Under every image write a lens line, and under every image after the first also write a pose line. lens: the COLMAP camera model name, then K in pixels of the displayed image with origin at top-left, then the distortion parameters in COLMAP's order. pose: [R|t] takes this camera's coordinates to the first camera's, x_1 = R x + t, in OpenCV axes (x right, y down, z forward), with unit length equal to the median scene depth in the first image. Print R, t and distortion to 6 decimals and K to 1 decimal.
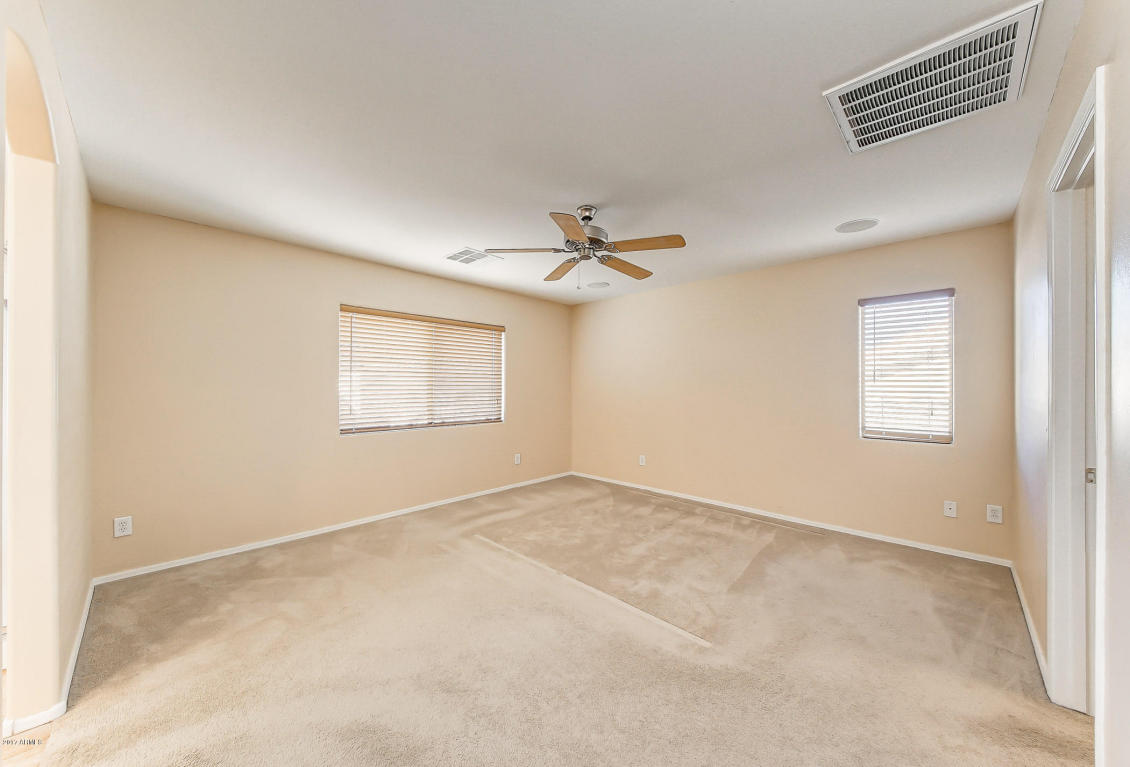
lens RADIAL K [[387.5, 0, 571.1], [0, 387.5, 382.0], [0, 0, 1]] dist [0.001062, 0.000029]
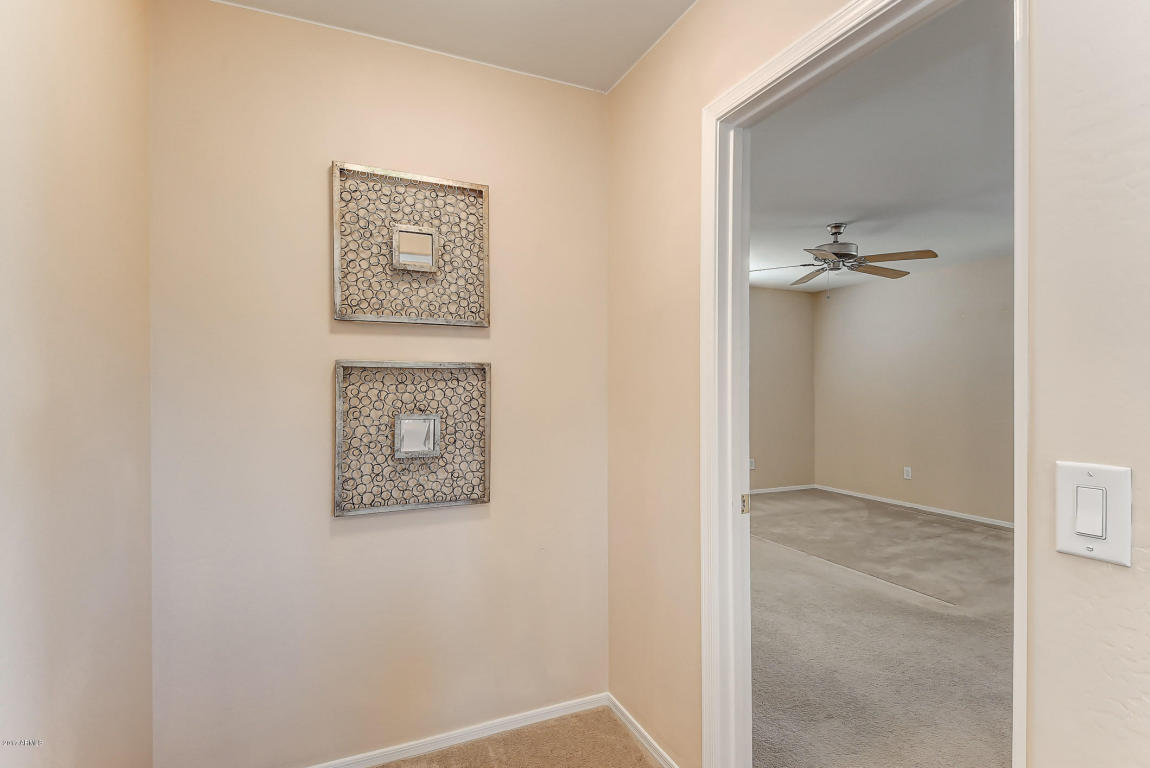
lens RADIAL K [[547.4, 0, 571.0], [0, 547.4, 374.9], [0, 0, 1]] dist [0.000004, -0.000506]
pose [[0.919409, -0.001393, -0.393300, -0.035414], [-0.000458, 0.999989, -0.004613, -0.009998], [0.393302, 0.004422, 0.919399, -0.612275]]
